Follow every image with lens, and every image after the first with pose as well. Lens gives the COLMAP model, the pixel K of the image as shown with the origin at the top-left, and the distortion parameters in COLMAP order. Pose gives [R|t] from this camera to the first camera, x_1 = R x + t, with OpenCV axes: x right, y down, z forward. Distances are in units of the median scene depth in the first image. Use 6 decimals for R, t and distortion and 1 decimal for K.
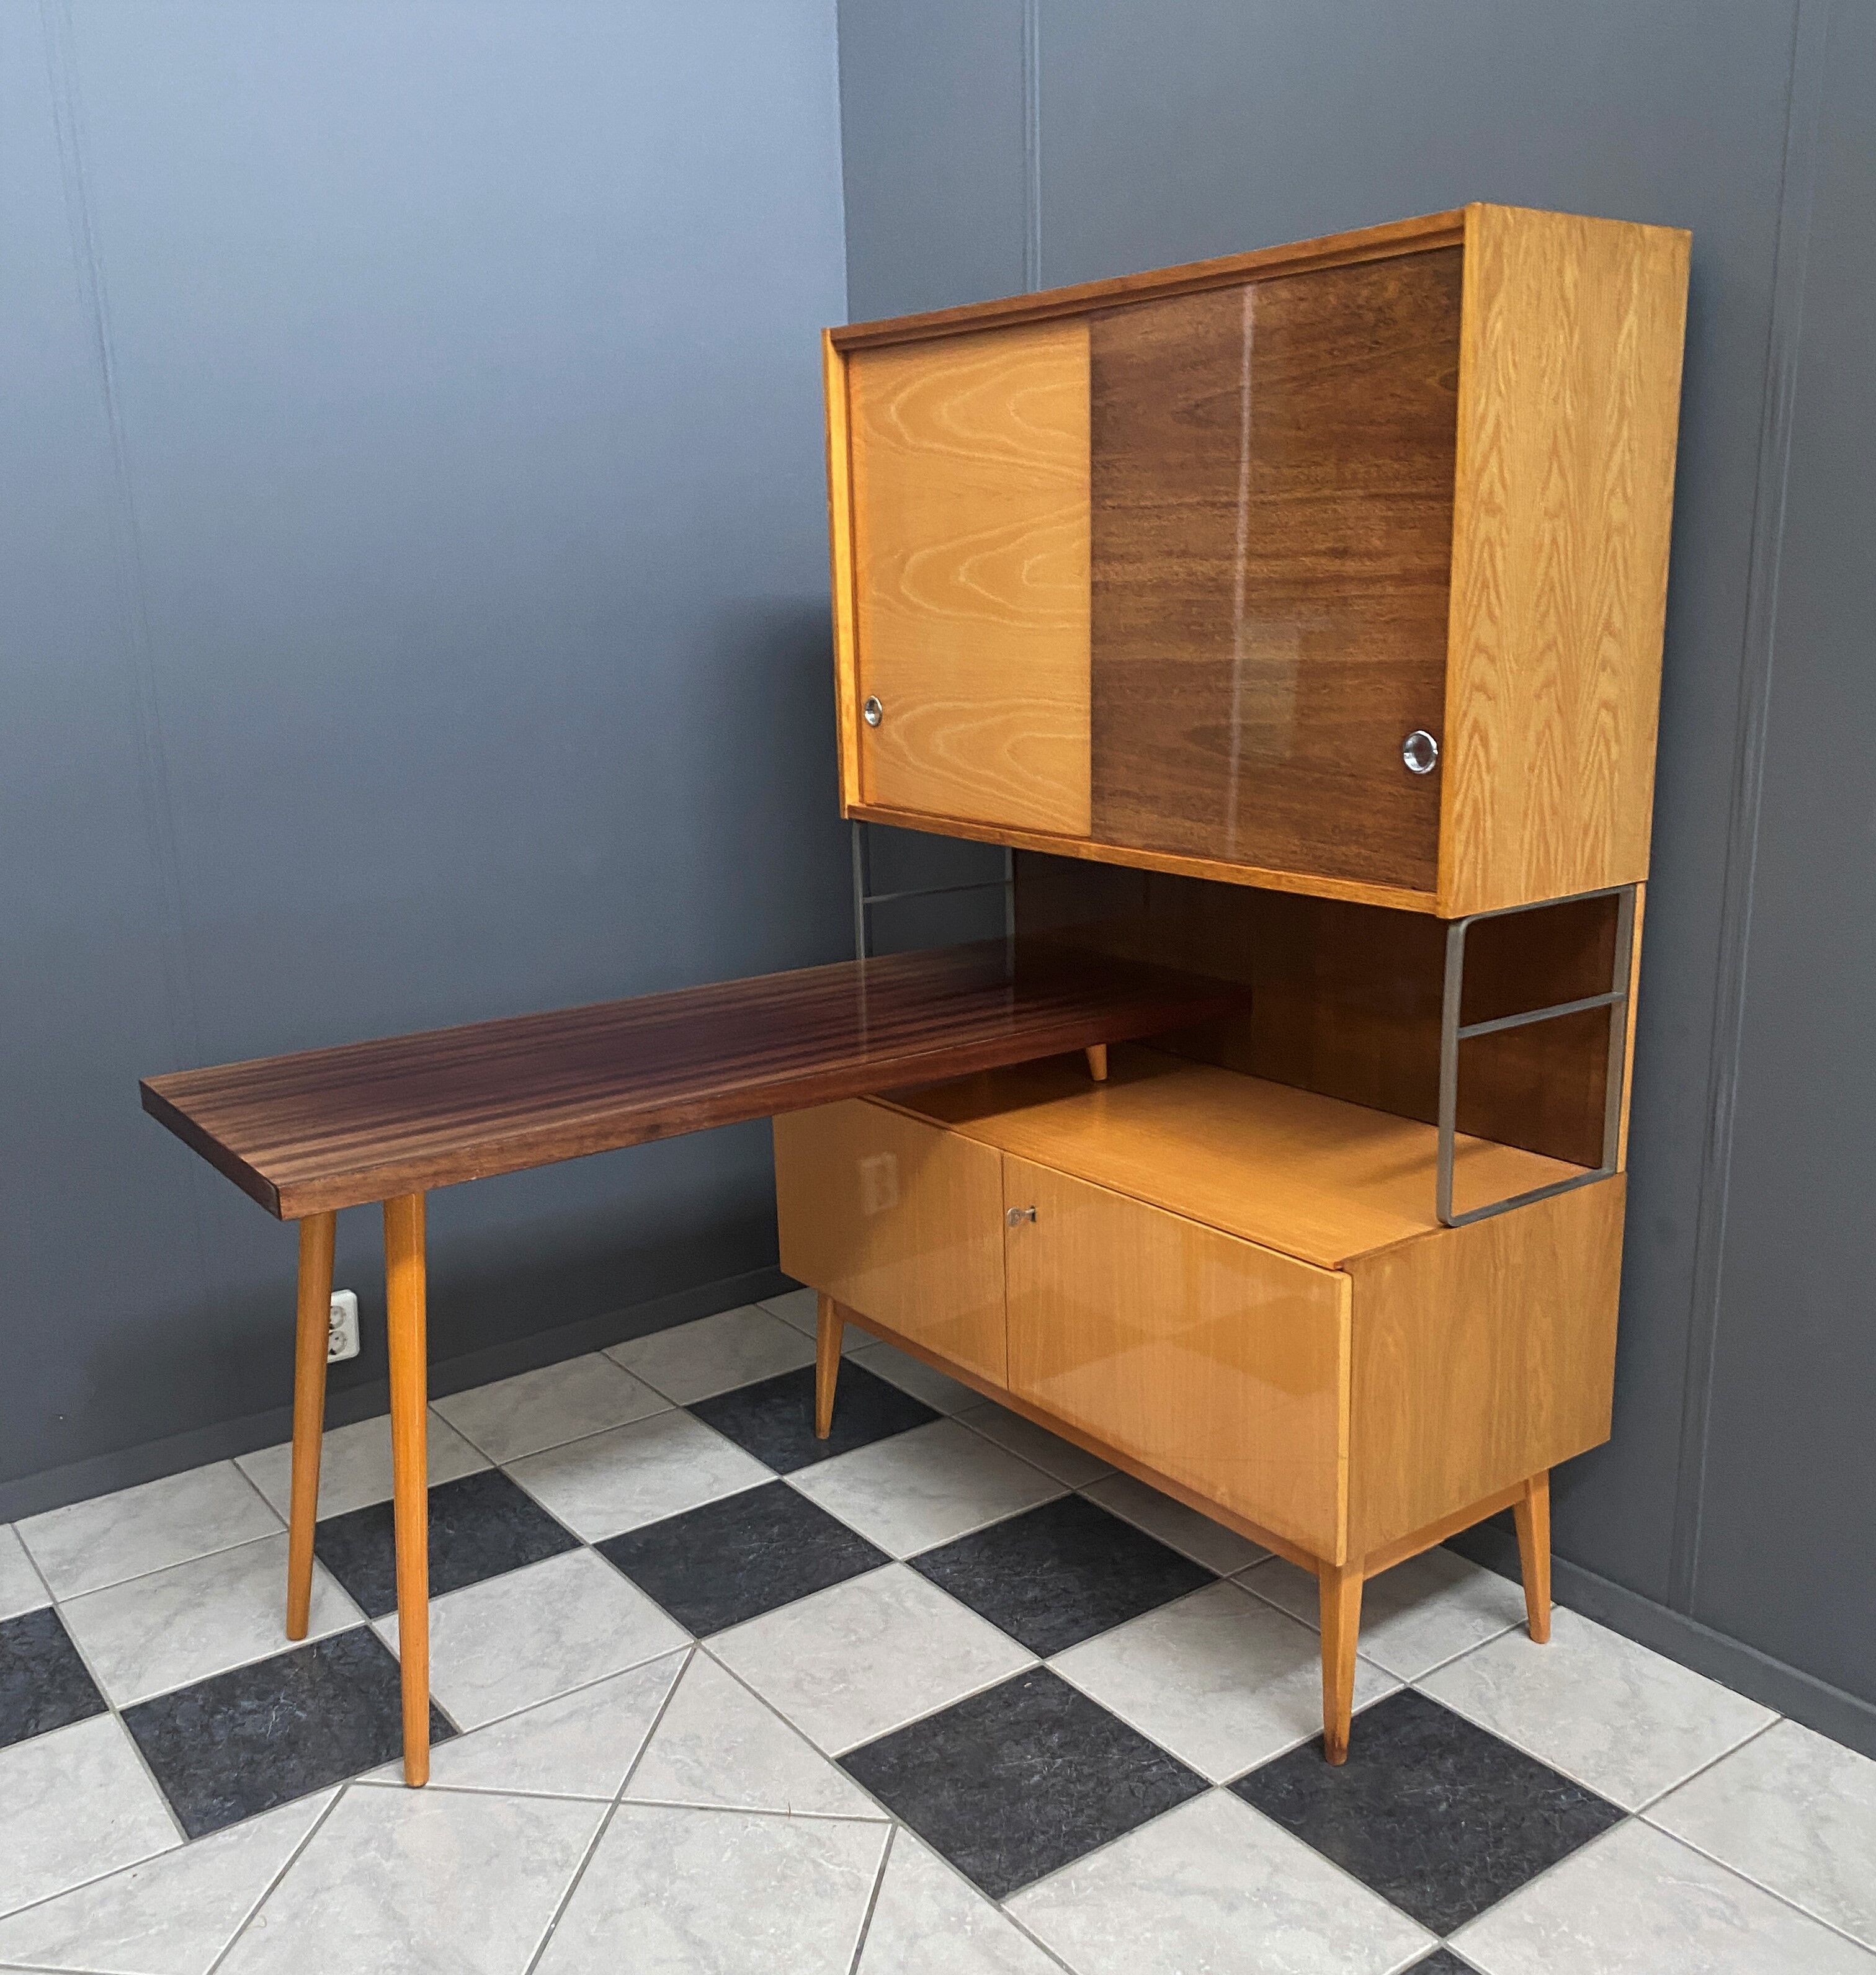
lens RADIAL K [[1907.5, 0, 951.7], [0, 1907.5, 1042.6], [0, 0, 1]] dist [0.051169, -0.115778]
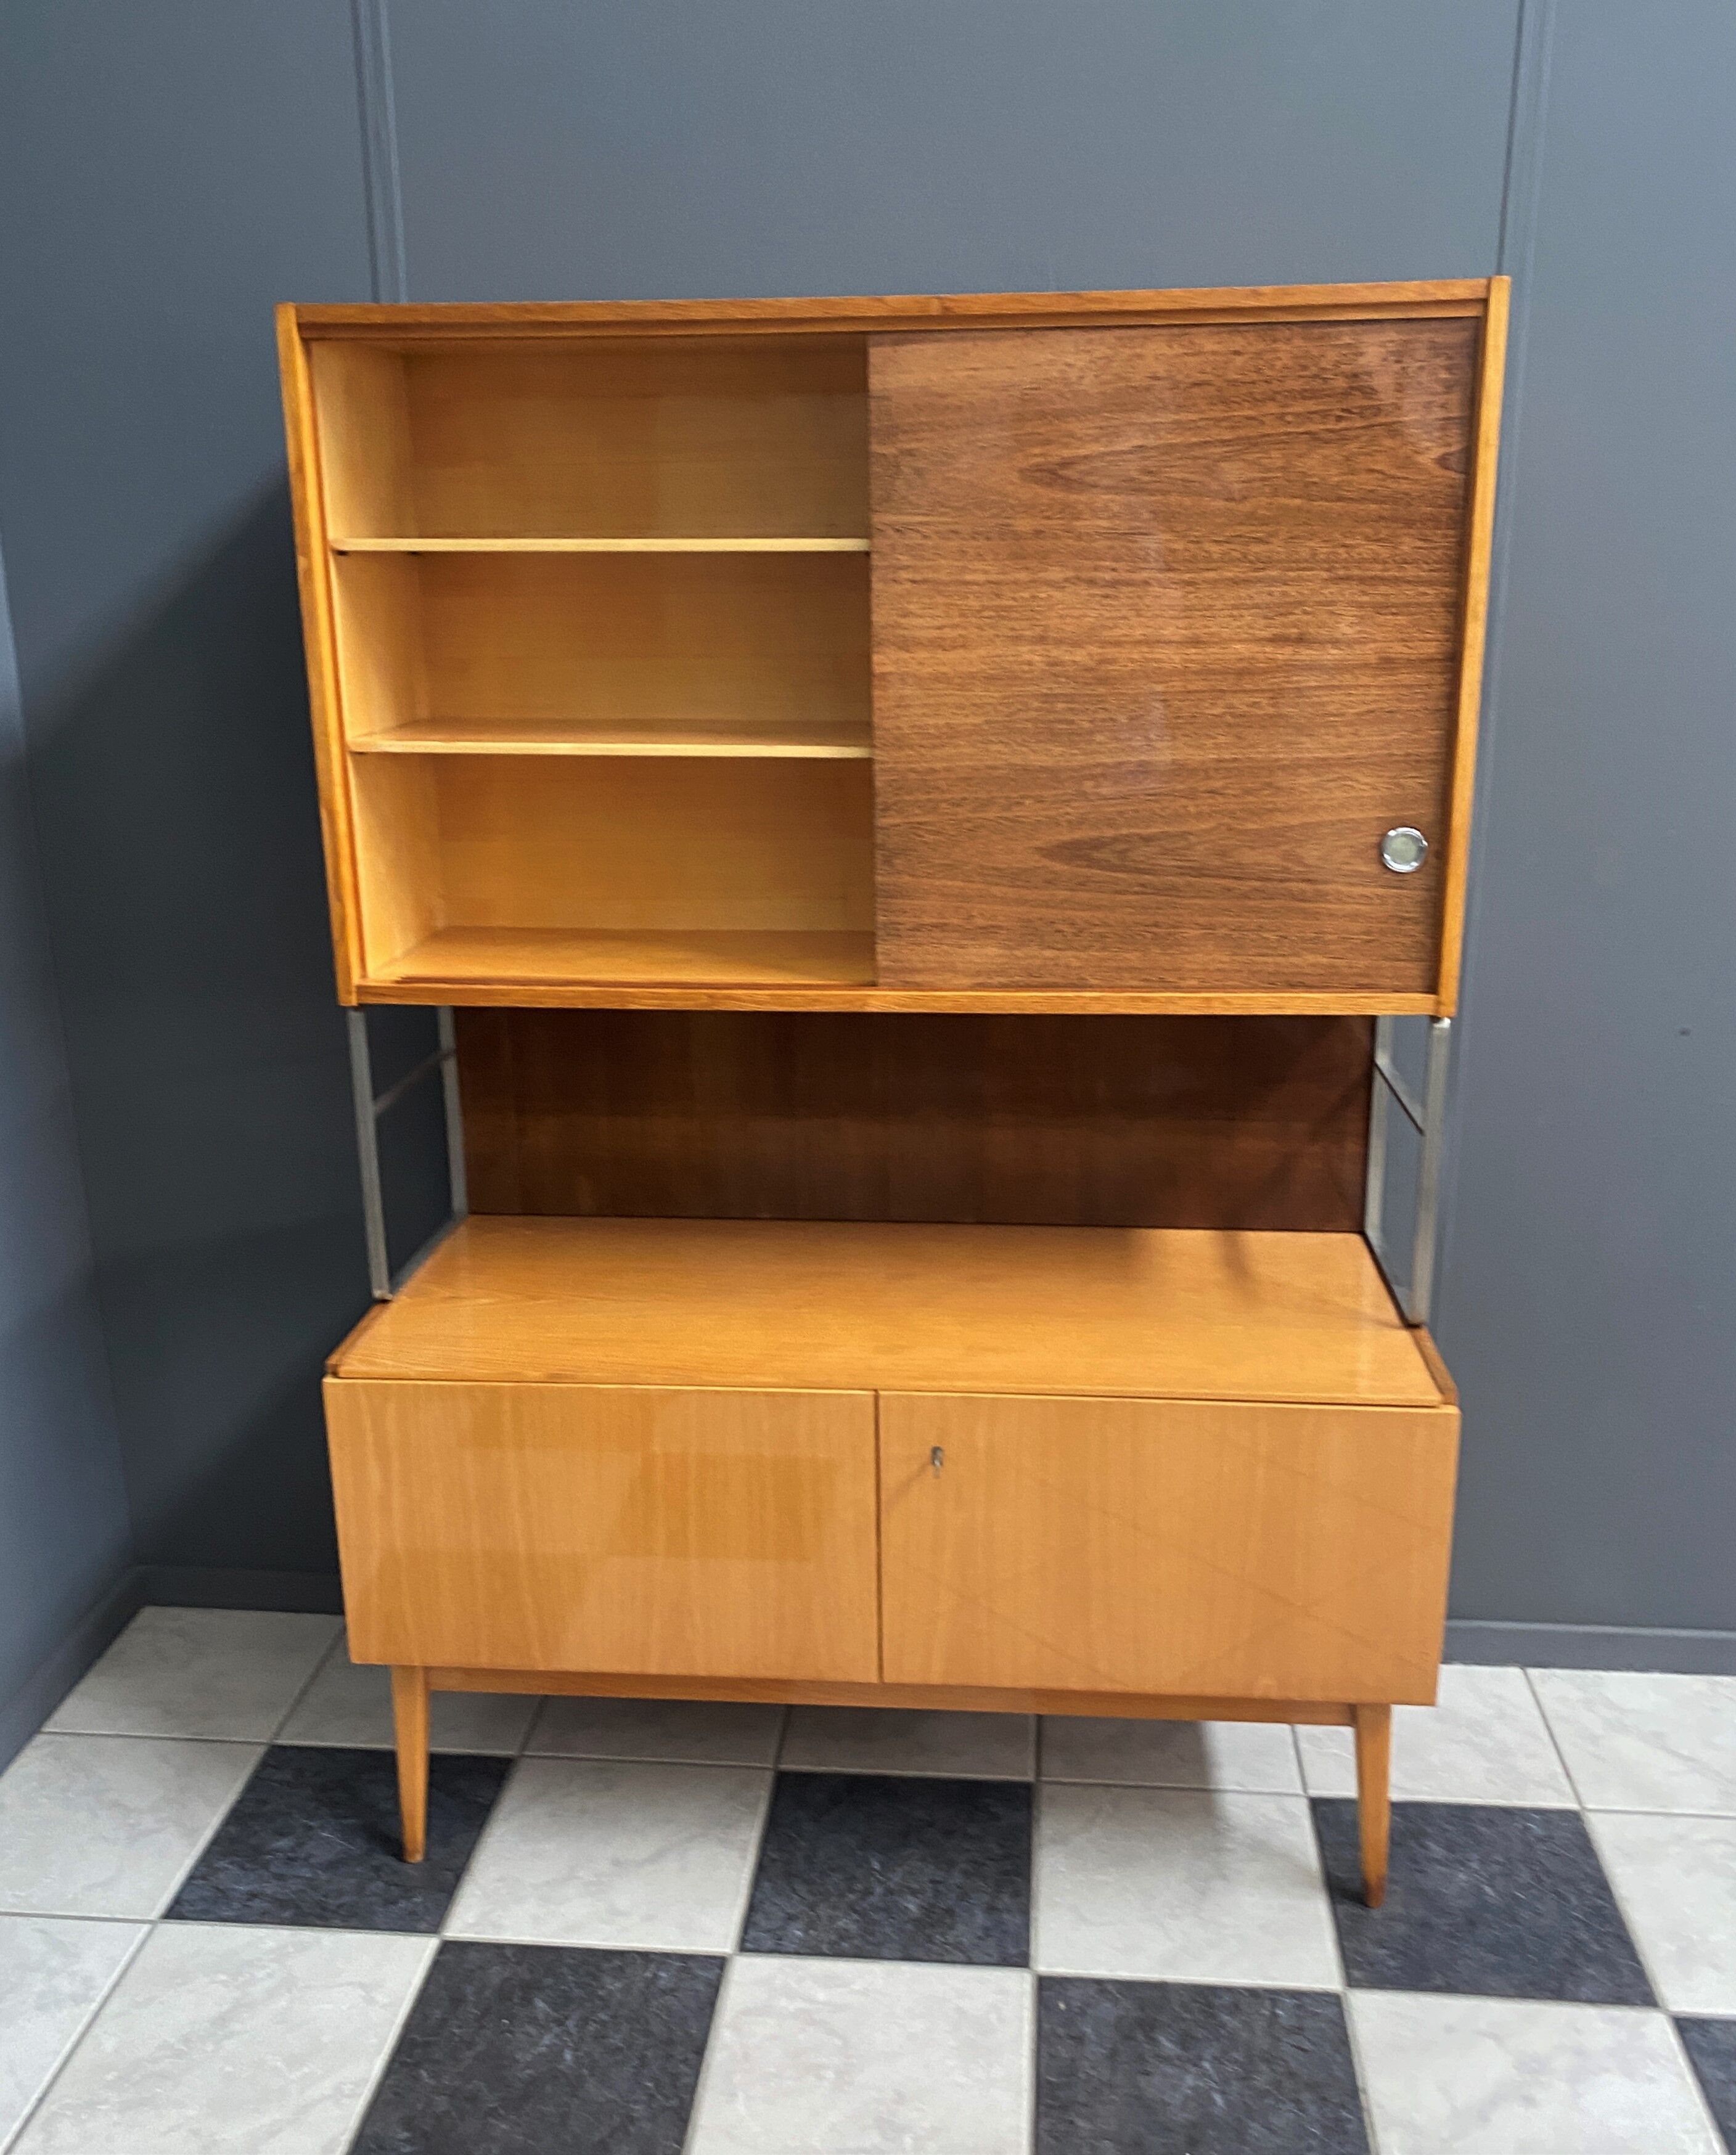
lens RADIAL K [[1929.4, 0, 868.0], [0, 1929.4, 1077.5], [0, 0, 1]] dist [0.063364, -0.119956]
pose [[0.667385, -0.190729, 0.719875, -0.599798], [0.180628, 0.979240, 0.091990, -0.164954], [-0.722476, 0.068637, 0.687981, 0.501799]]
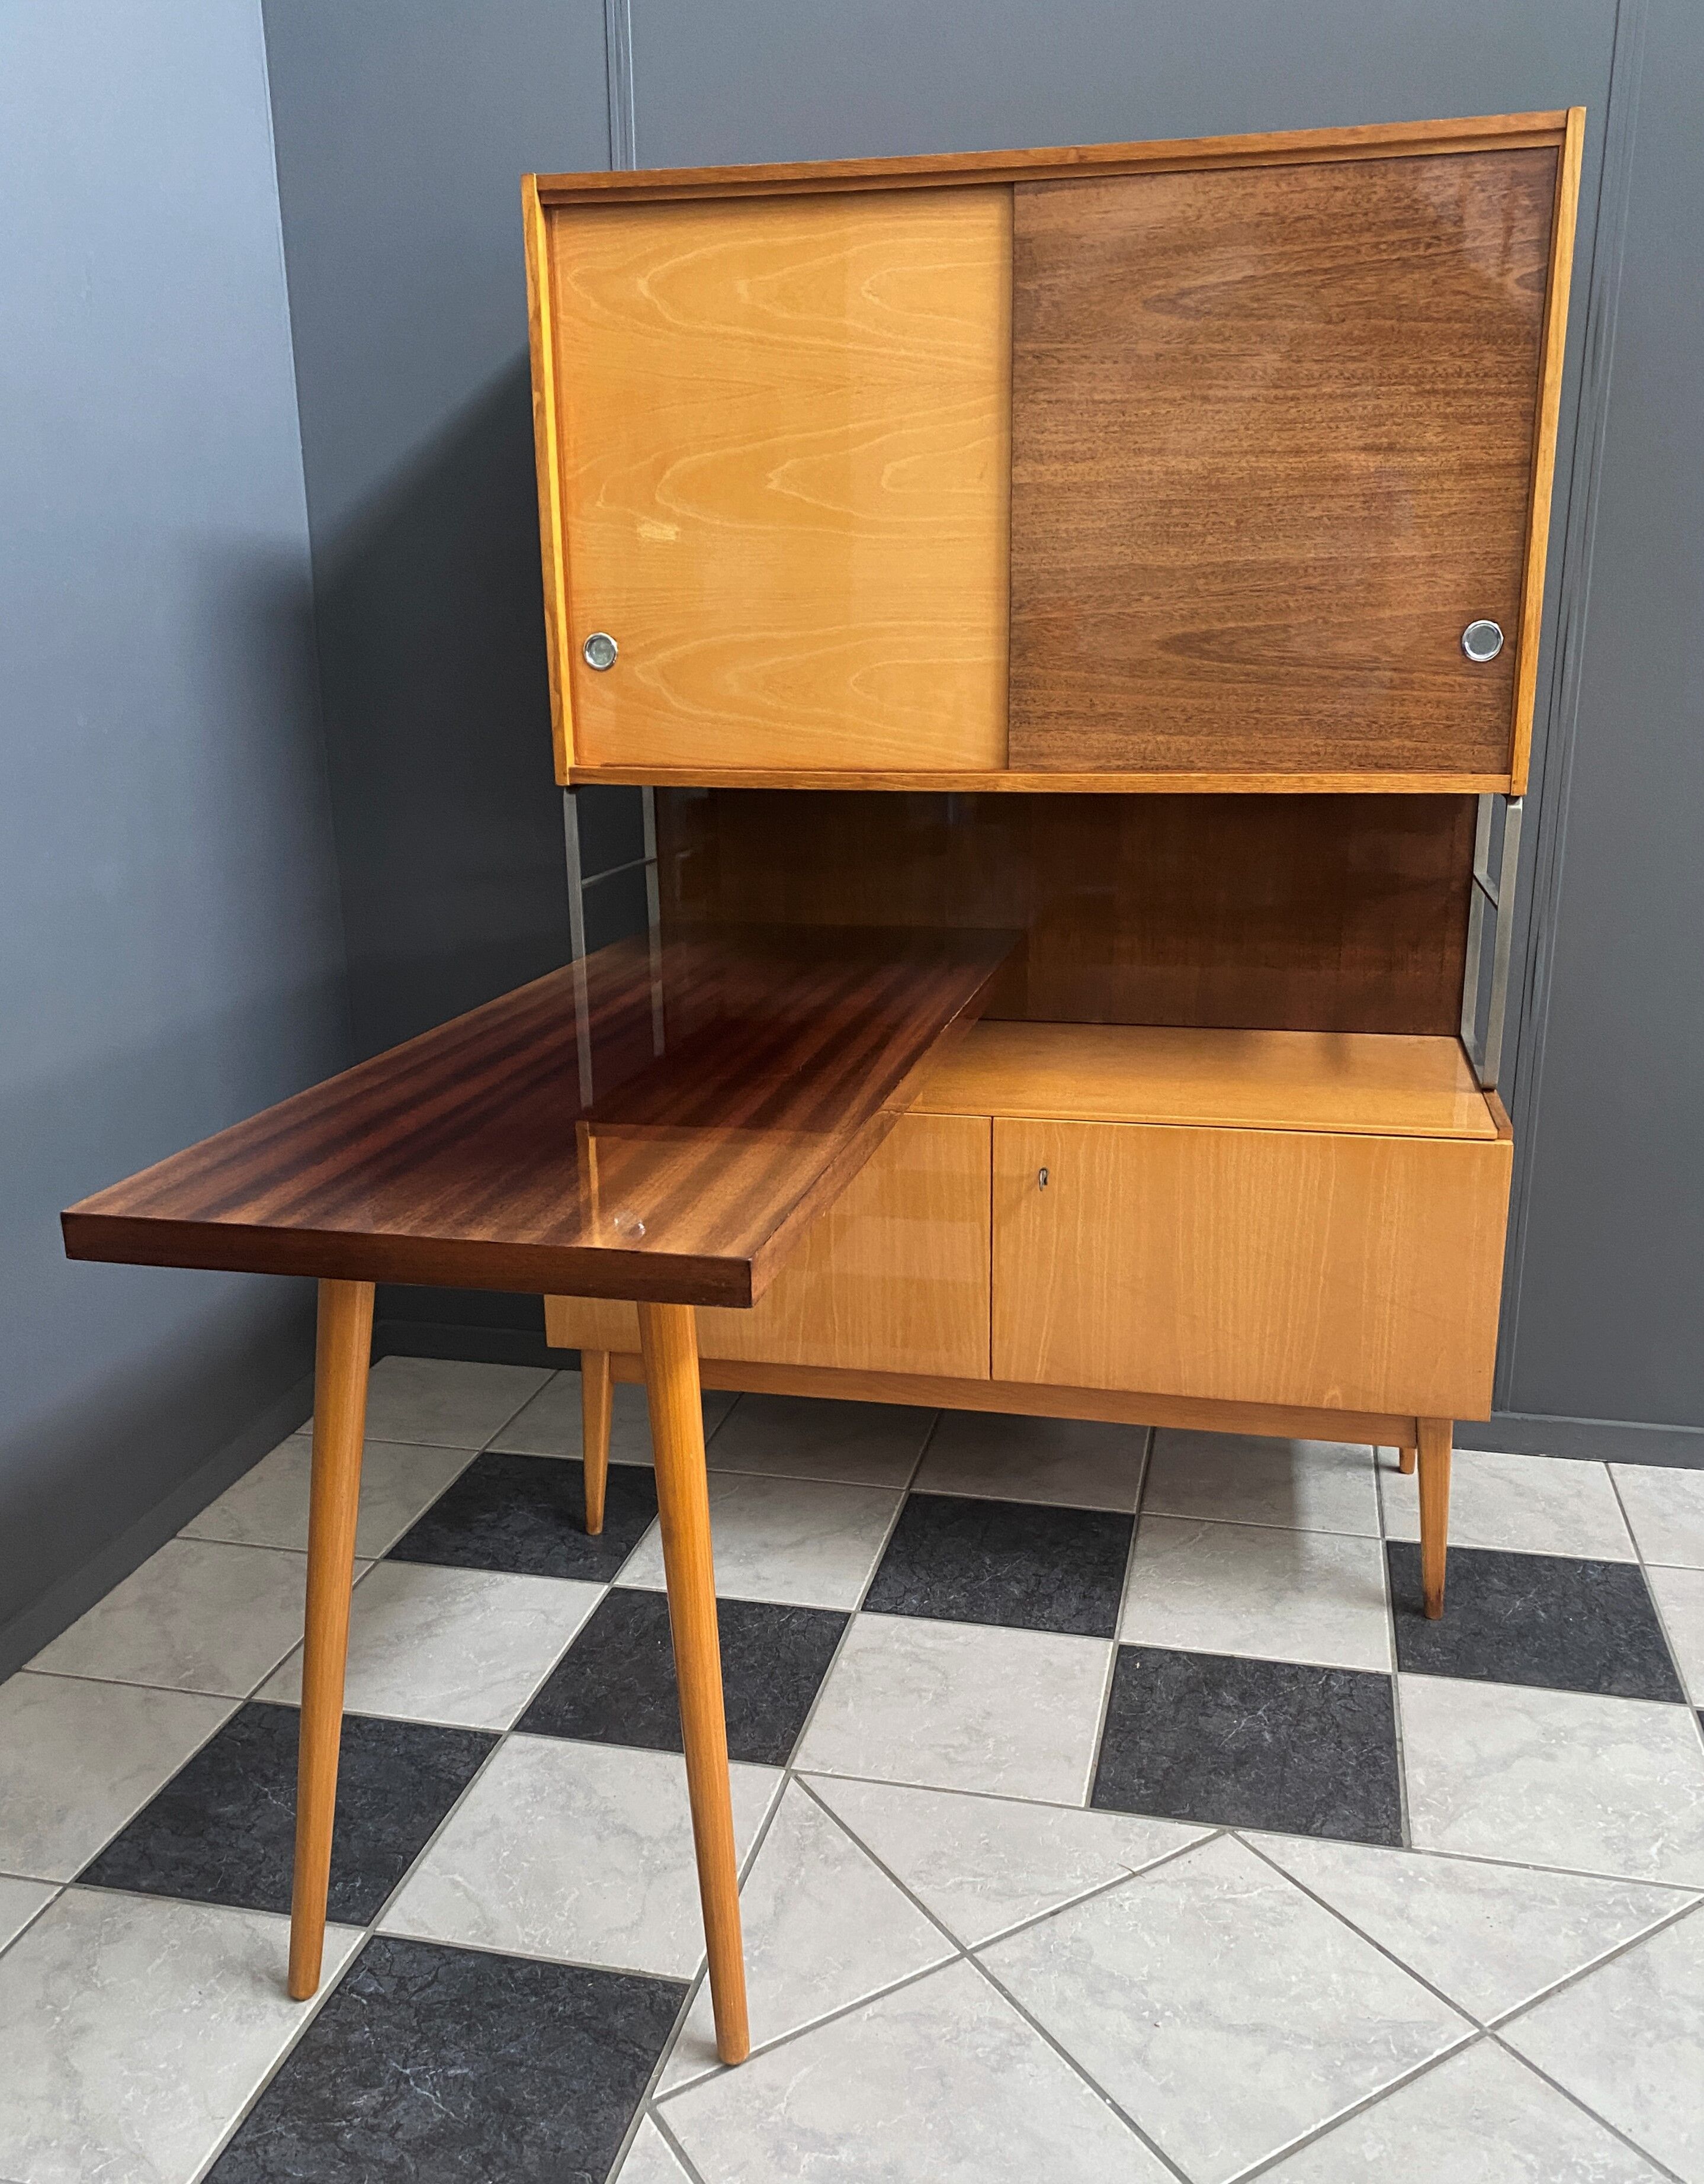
lens RADIAL K [[1846.8, 0, 872.4], [0, 1846.8, 1113.3], [0, 0, 1]] dist [-0.008973, 0.031209]
pose [[0.755737, -0.159325, 0.635199, -0.650871], [0.153798, 0.986006, 0.064333, -0.010752], [-0.636560, 0.049073, 0.769665, 0.411883]]
